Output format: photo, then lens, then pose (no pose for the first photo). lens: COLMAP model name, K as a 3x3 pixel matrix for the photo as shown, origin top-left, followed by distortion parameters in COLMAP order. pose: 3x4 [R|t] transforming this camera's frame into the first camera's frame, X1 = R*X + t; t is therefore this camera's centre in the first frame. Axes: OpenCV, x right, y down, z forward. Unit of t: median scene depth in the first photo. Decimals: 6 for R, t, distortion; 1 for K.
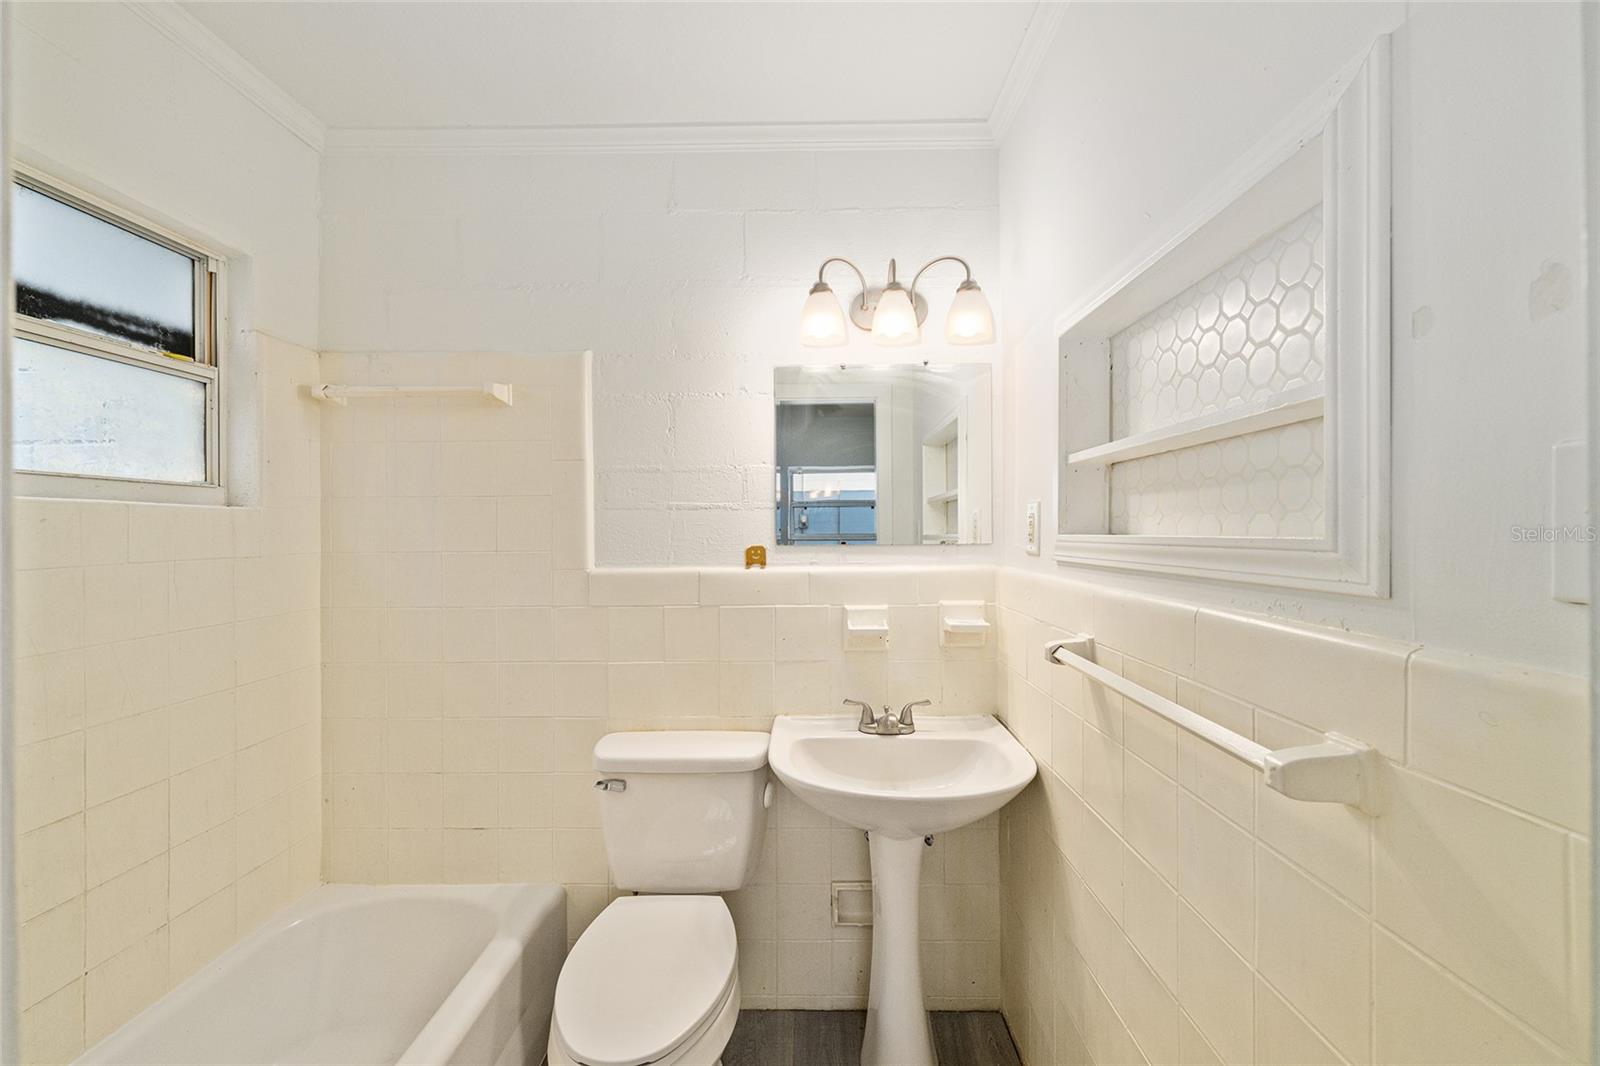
lens RADIAL K [[643.3, 0, 804.0], [0, 643.3, 529.6], [0, 0, 1]] dist [0.000134, 0.000064]
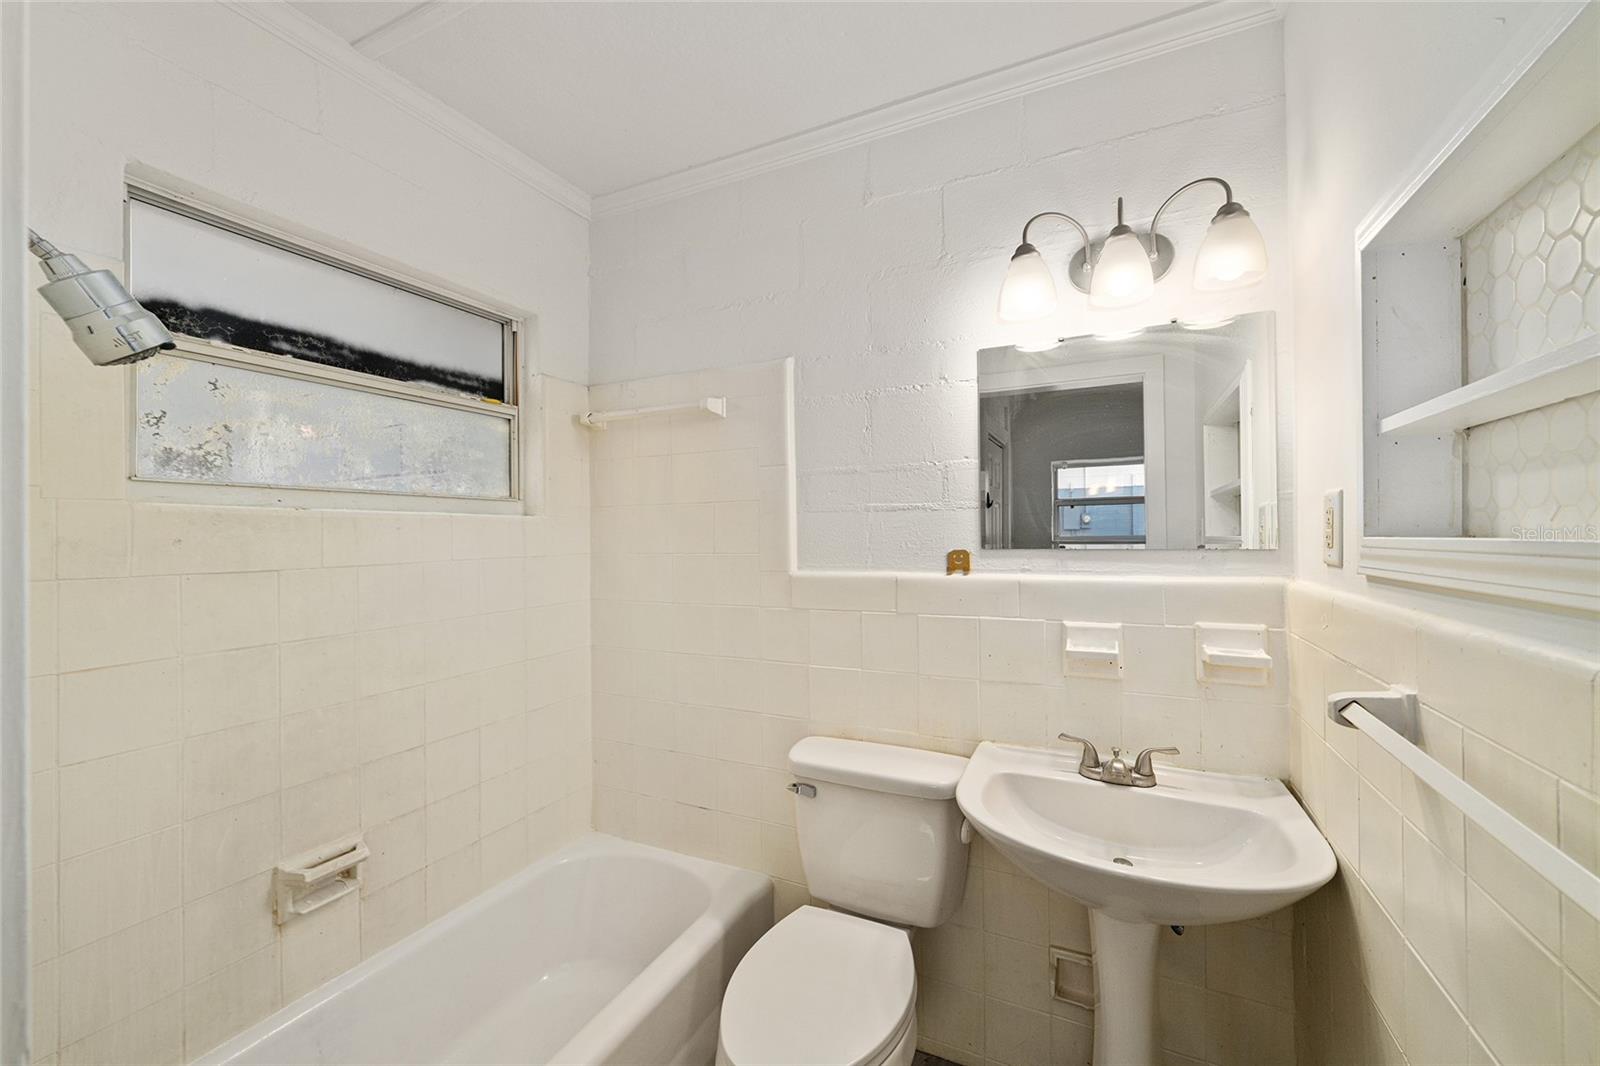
lens RADIAL K [[638.5, 0, 798.8], [0, 638.5, 528.1], [0, 0, 1]] dist [0.000114, 0.000208]
pose [[0.902336, -0.008140, -0.430956, 0.116492], [0.005980, 0.999962, -0.006367, -0.000860], [0.430992, 0.003168, 0.902350, 0.098337]]
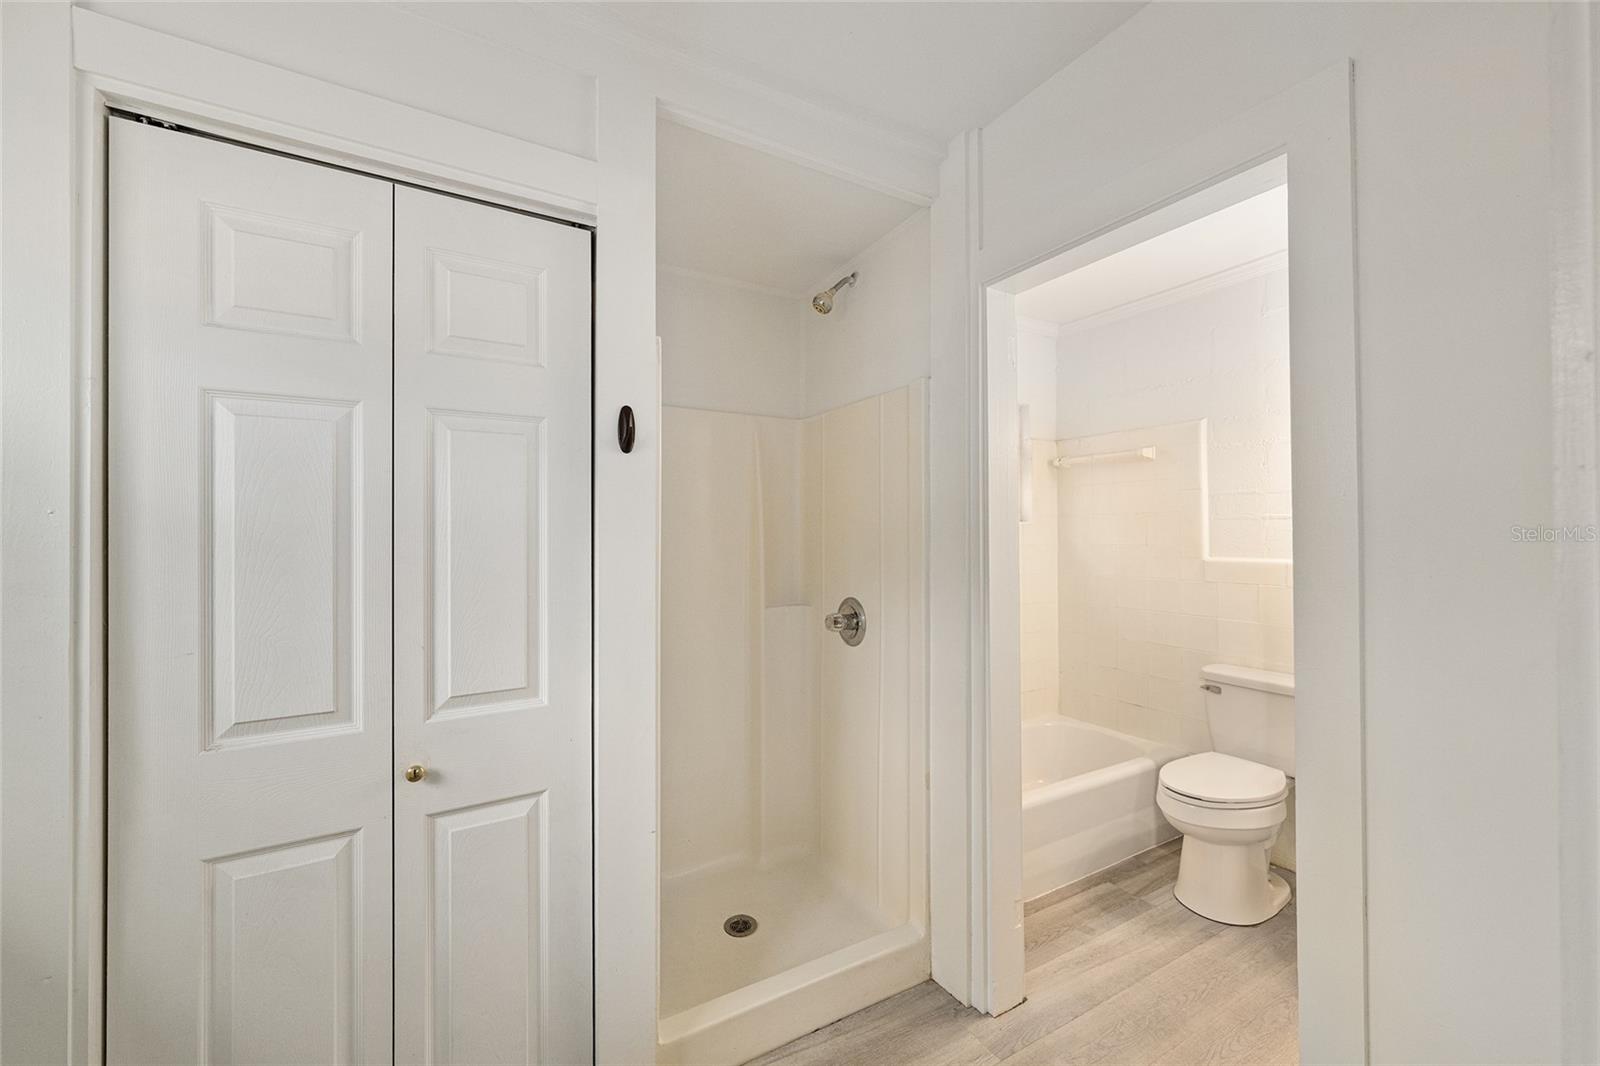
lens RADIAL K [[636.0, 0, 797.8], [0, 636.0, 526.6], [0, 0, 1]] dist [0.000618, 0.000043]
pose [[0.509370, -0.007303, -0.860517, 0.522452], [-0.000893, 0.999959, -0.009014, -0.000585], [0.860547, 0.005360, 0.509343, -0.680613]]
